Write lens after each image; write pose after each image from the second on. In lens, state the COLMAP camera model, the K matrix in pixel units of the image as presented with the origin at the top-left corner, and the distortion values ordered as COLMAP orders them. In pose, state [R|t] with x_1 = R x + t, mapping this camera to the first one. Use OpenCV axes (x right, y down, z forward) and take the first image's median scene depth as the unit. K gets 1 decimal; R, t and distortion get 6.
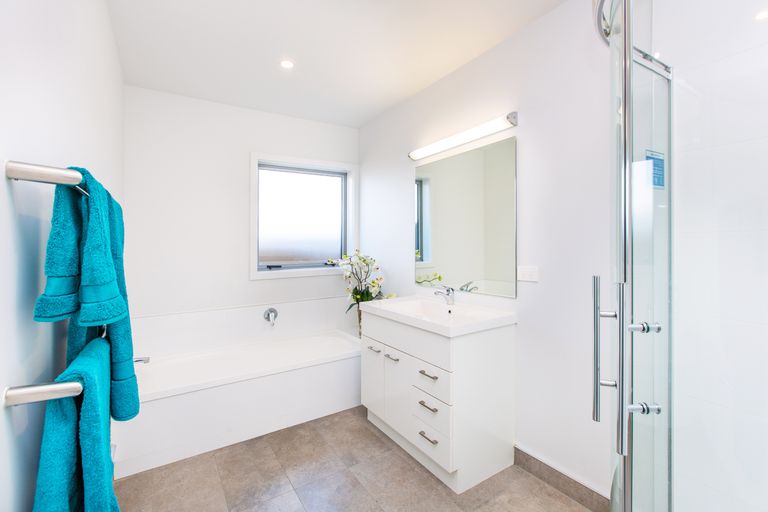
lens RADIAL K [[343.7, 0, 384.0], [0, 343.7, 249.3], [0, 0, 1]] dist [0.001357, -0.000181]
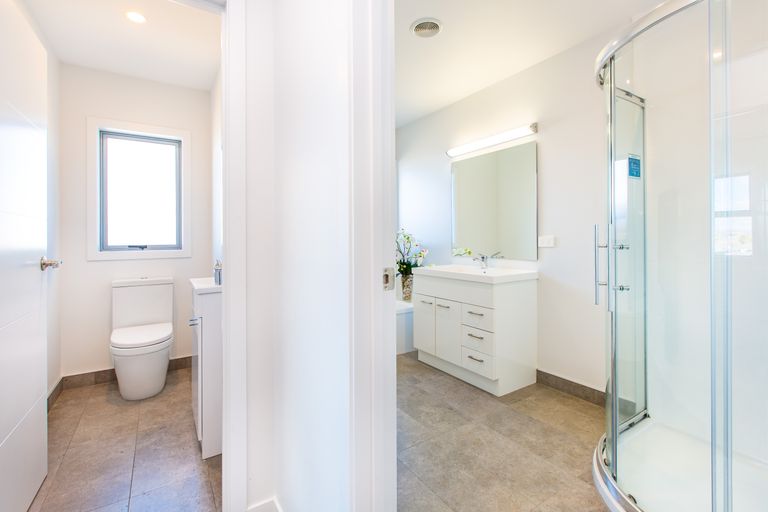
lens RADIAL K [[348.7, 0, 385.3], [0, 348.7, 237.9], [0, 0, 1]] dist [-0.002923, -0.000304]
pose [[0.999961, 0.005713, 0.006684, -0.227529], [-0.005597, 0.999835, -0.017295, 0.083999], [-0.006782, 0.017257, 0.999828, -0.371679]]
